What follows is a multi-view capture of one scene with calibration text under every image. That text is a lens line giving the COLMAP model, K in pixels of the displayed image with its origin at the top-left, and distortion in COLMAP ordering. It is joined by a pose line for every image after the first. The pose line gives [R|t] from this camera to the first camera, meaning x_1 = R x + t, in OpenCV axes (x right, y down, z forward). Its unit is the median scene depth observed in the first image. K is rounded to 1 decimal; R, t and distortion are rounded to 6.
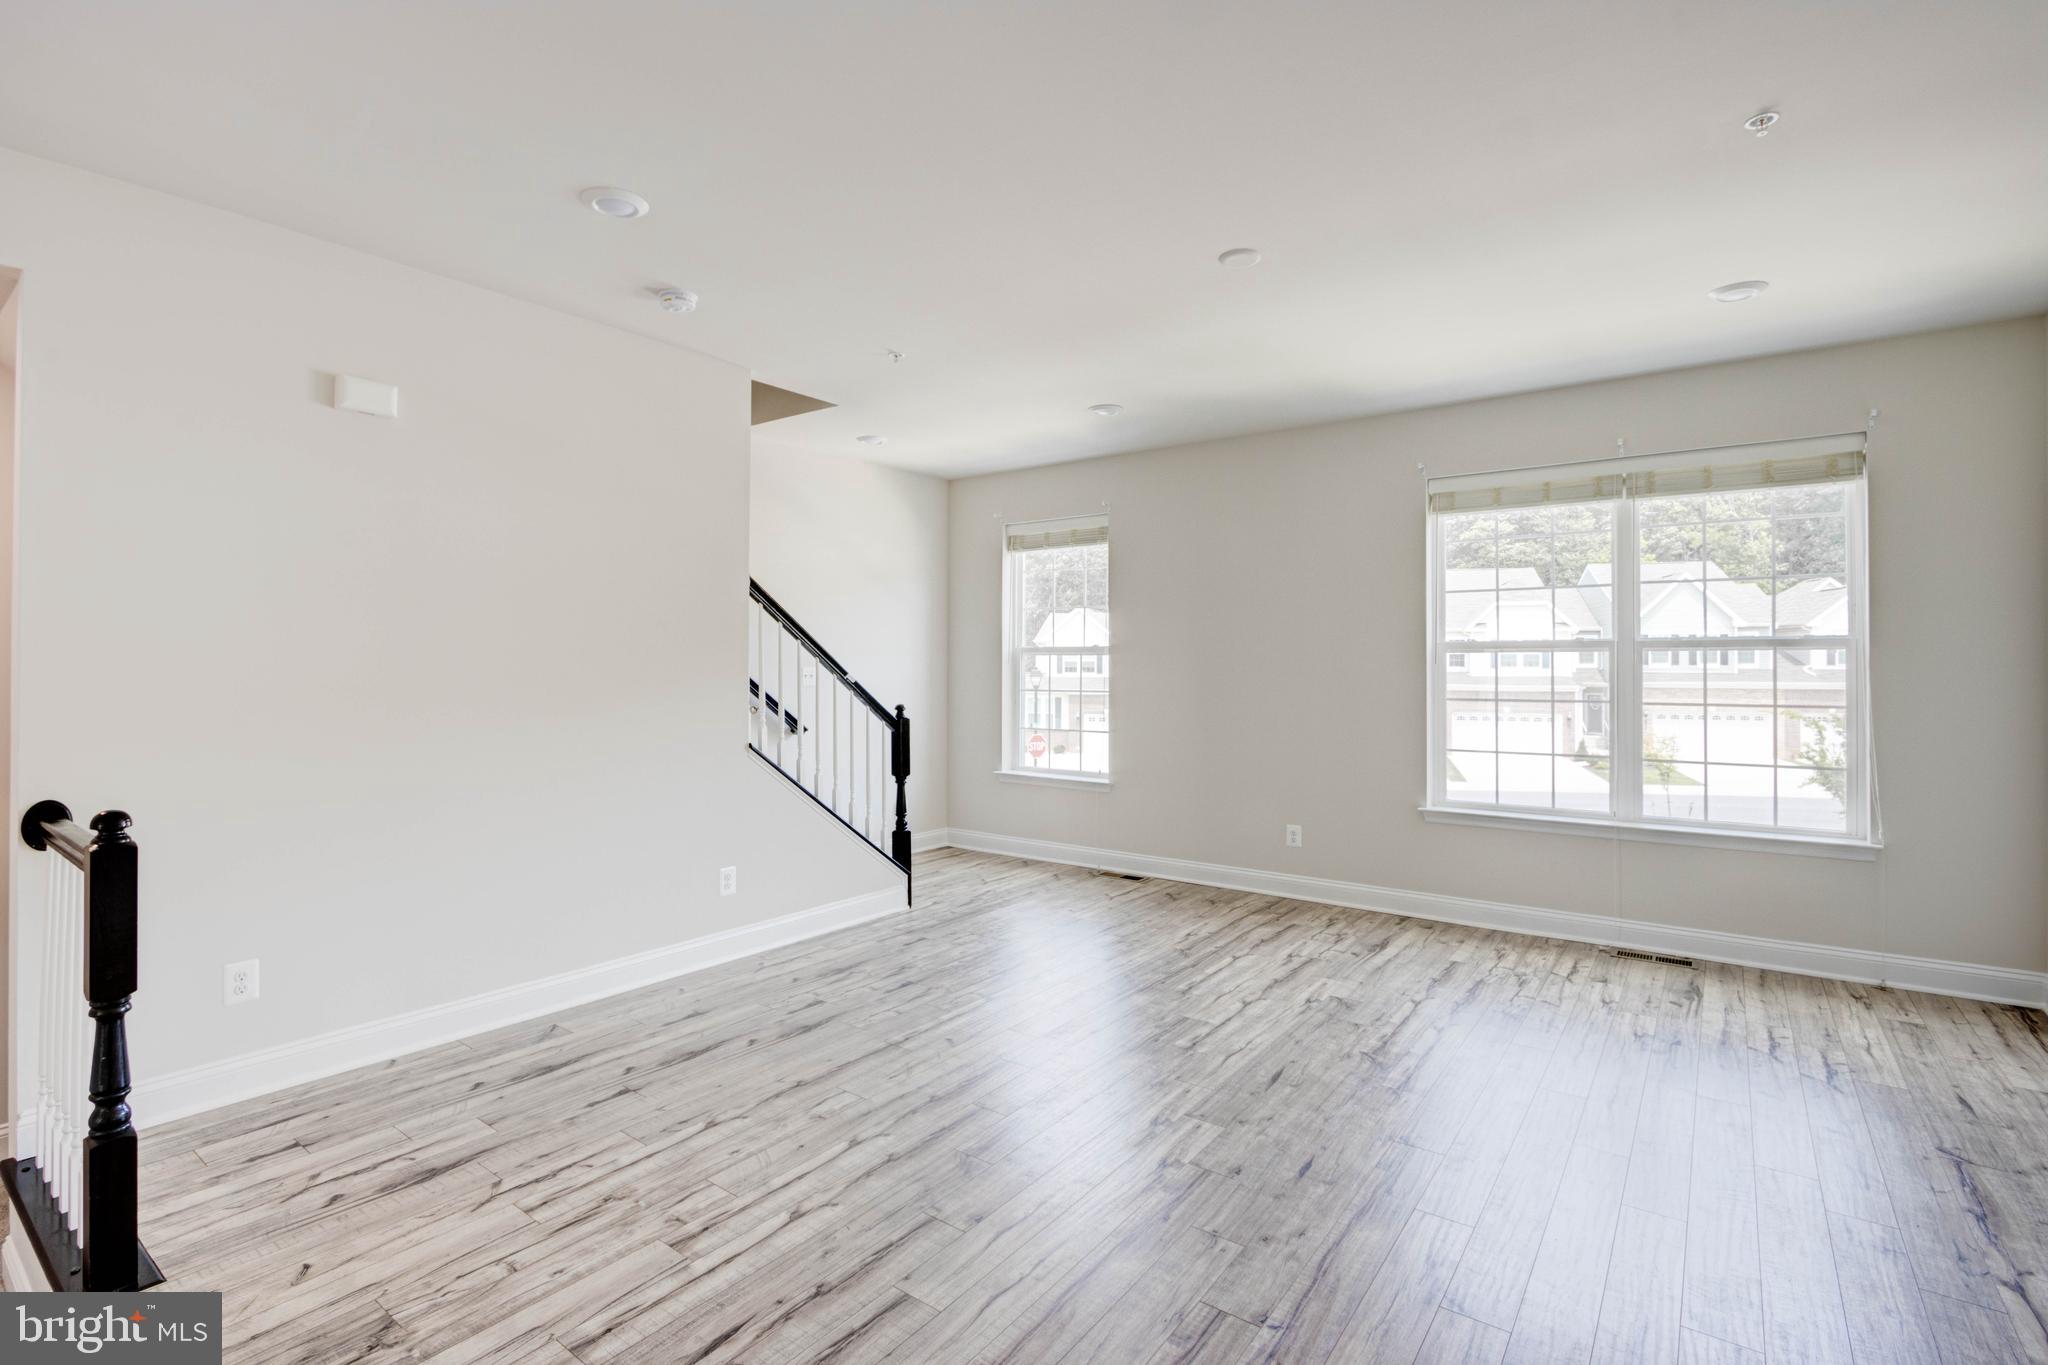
lens RADIAL K [[944.8, 0, 1021.4], [0, 944.8, 659.7], [0, 0, 1]] dist [-0.024775, 0.005173]
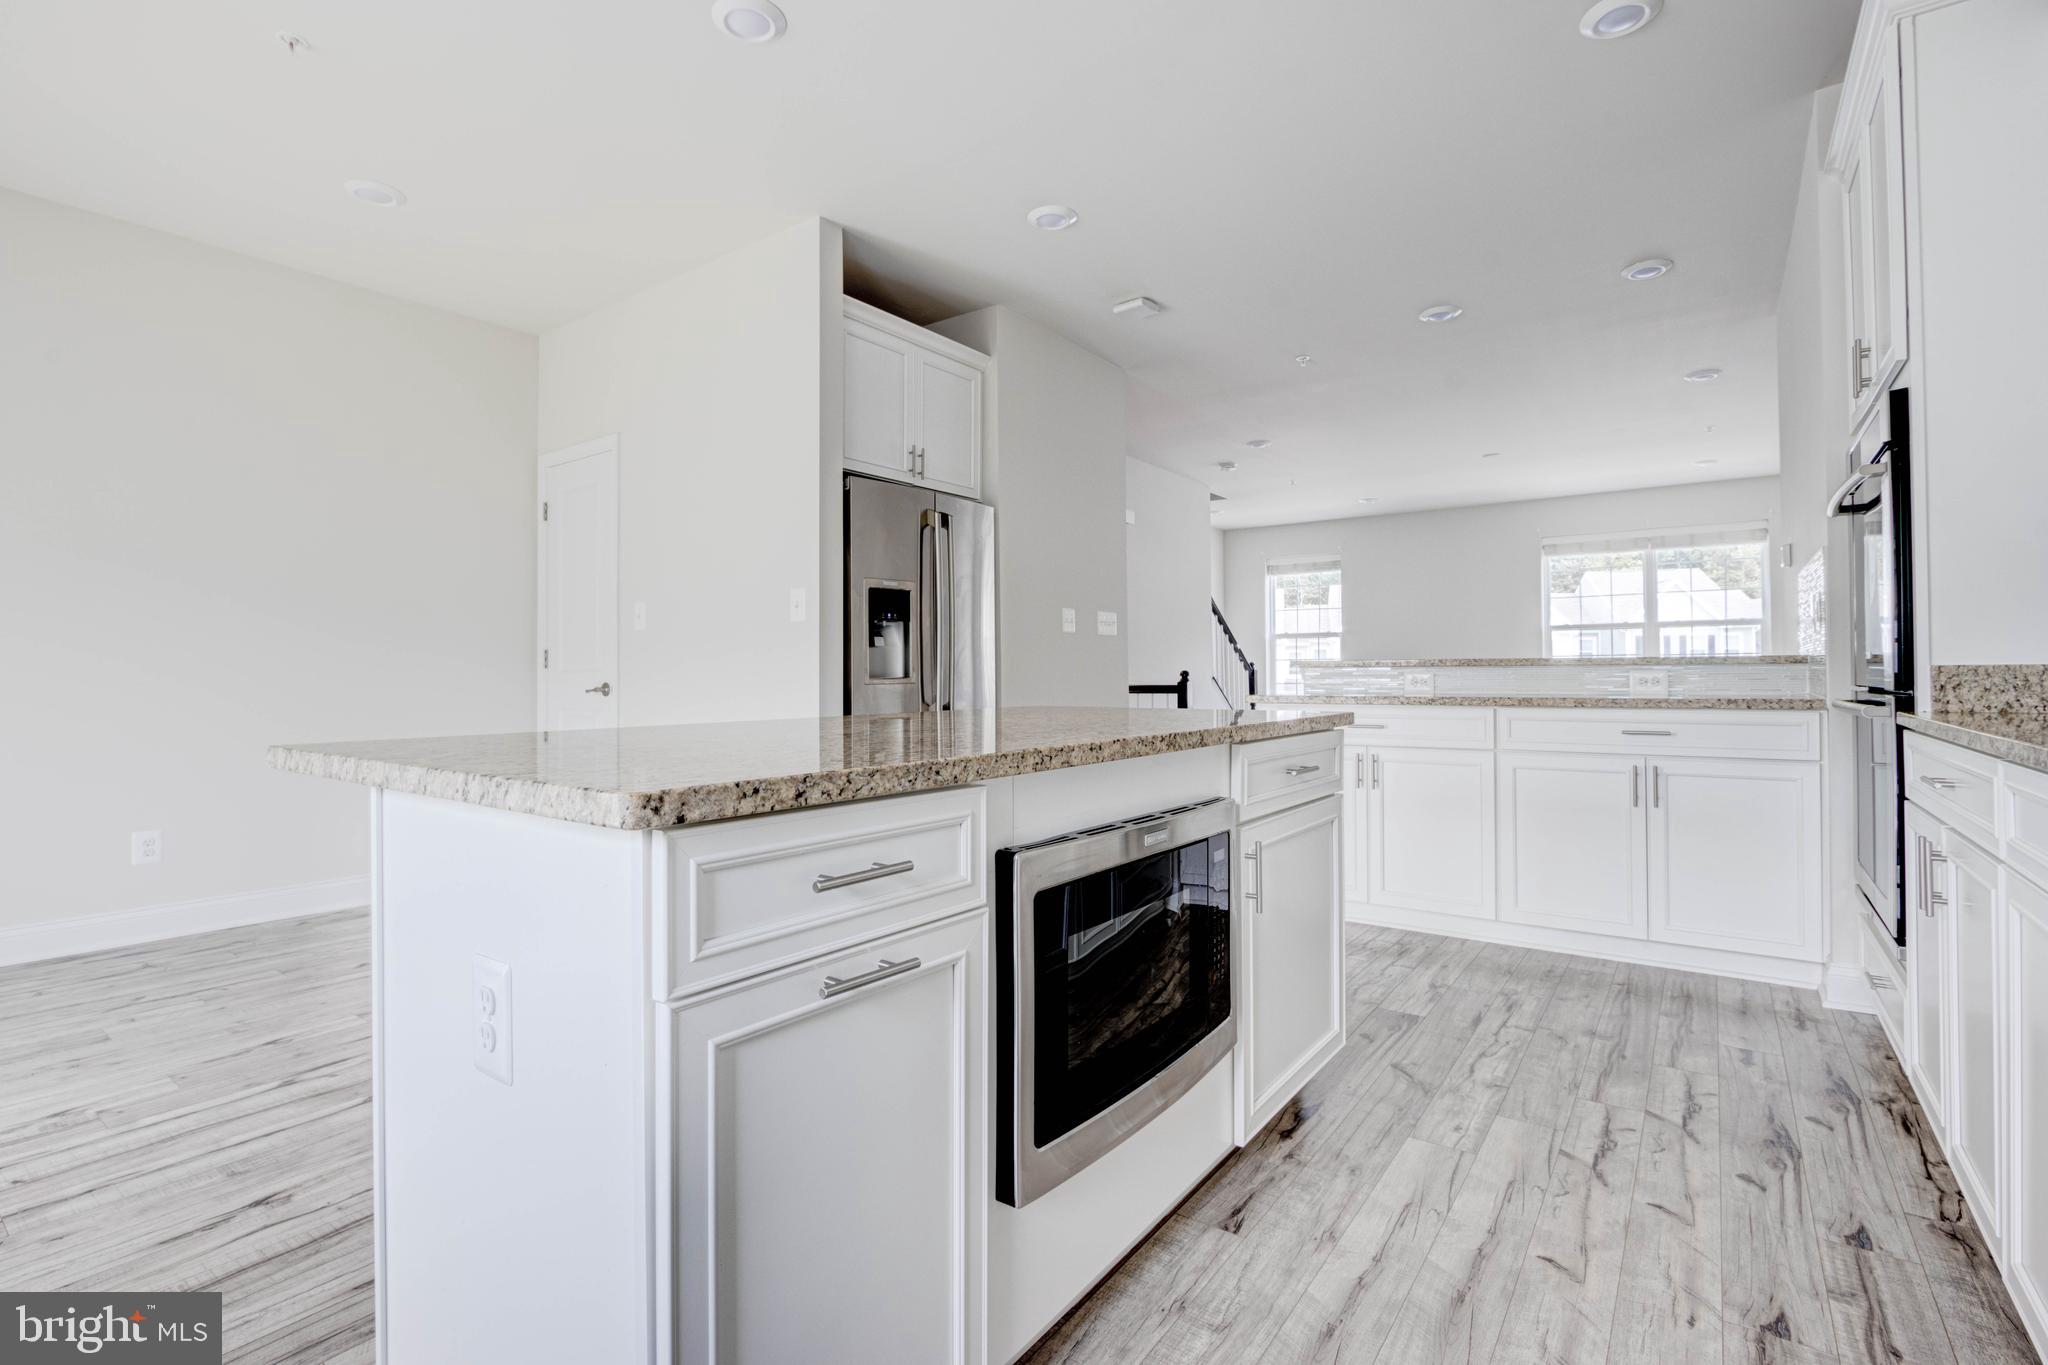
lens RADIAL K [[947.9, 0, 1027.9], [0, 947.9, 656.6], [0, 0, 1]] dist [-0.012198, -0.000174]
pose [[0.999854, -0.007876, 0.015150, -0.817075], [0.008092, 0.999866, -0.014247, 0.083201], [-0.015036, 0.014368, 0.999784, -1.128229]]
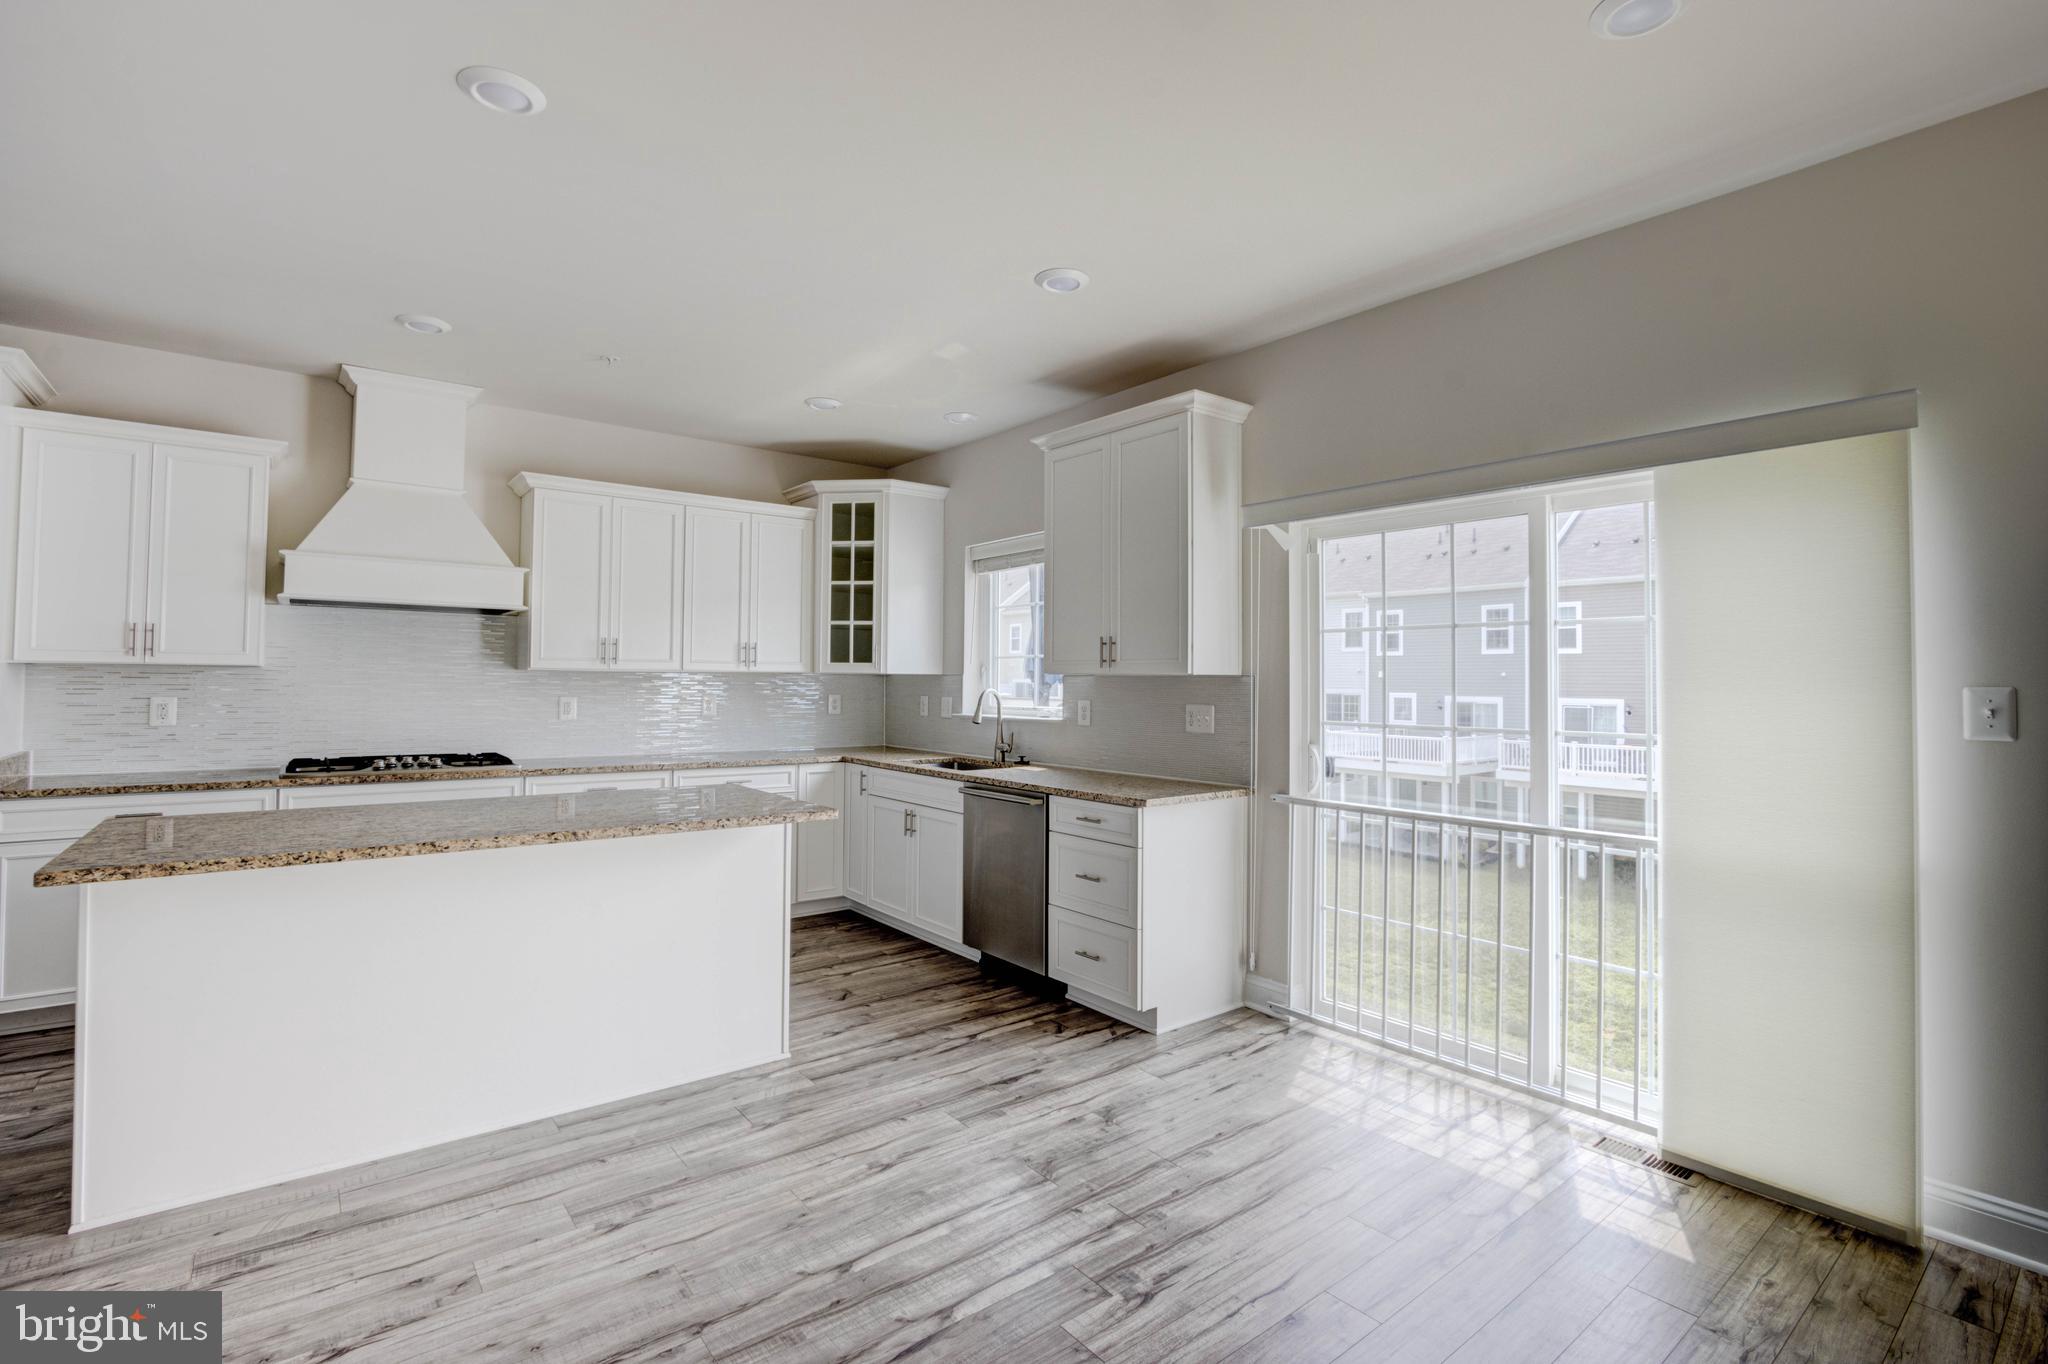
lens RADIAL K [[956.6, 0, 1004.6], [0, 956.6, 650.5], [0, 0, 1]] dist [0.000184, 0.000361]
pose [[-0.963045, -0.002425, 0.269330, -1.471753], [-0.012403, 0.999298, -0.035352, -0.001736], [-0.269055, -0.037386, -0.962399, 0.019370]]
